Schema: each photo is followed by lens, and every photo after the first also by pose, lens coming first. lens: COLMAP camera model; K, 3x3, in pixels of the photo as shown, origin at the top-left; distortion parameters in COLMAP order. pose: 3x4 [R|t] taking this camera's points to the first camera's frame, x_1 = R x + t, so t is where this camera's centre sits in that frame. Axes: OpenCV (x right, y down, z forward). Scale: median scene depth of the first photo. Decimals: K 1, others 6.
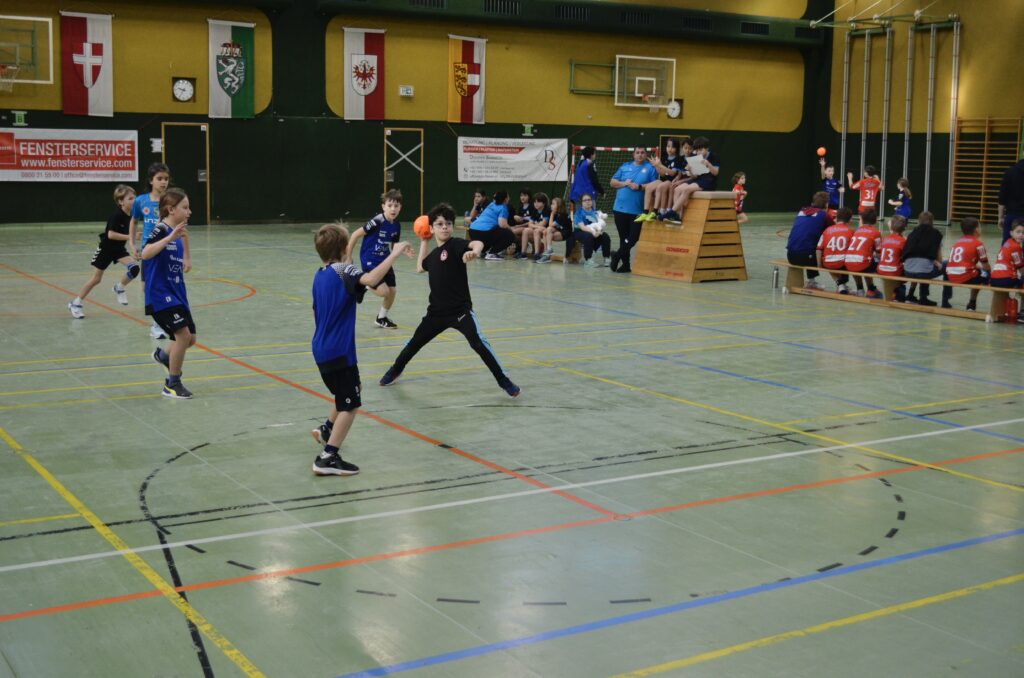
lens RADIAL K [[1317.5, 0, 511.6], [0, 1317.5, 332.2], [0, 0, 1]] dist [-0.033209, 0.000000]
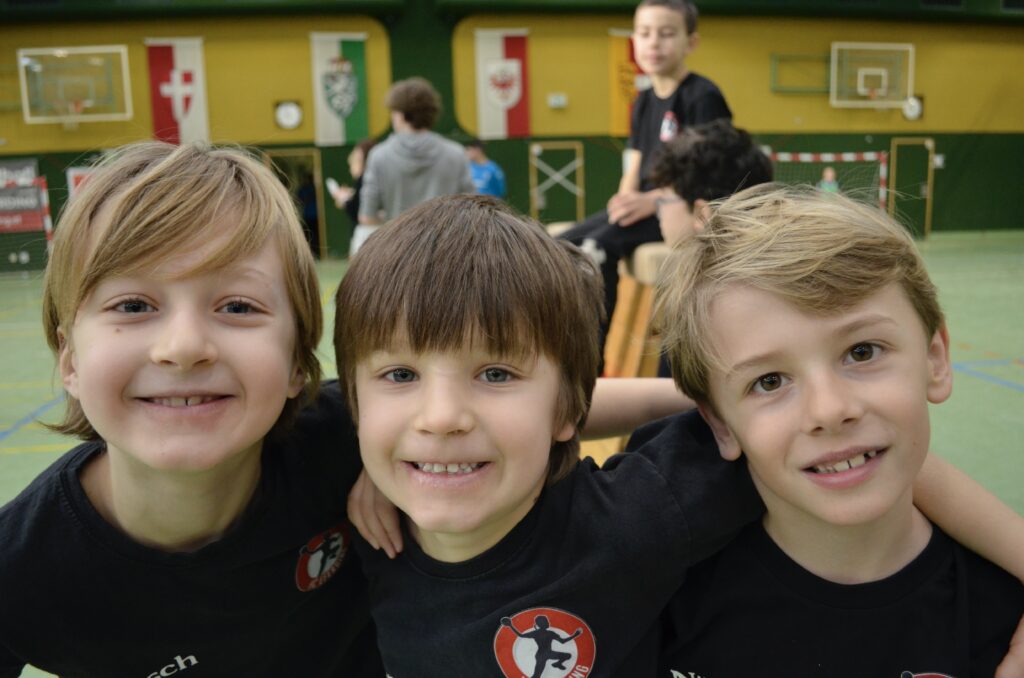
lens RADIAL K [[815.7, 0, 502.8], [0, 815.7, 339.1], [0, 0, 1]] dist [-0.079273, 0.005315]
pose [[0.918301, 0.026914, -0.394967, 0.109232], [-0.006968, 0.998631, 0.051849, -0.059371], [0.395822, -0.044861, 0.917231, 0.535655]]
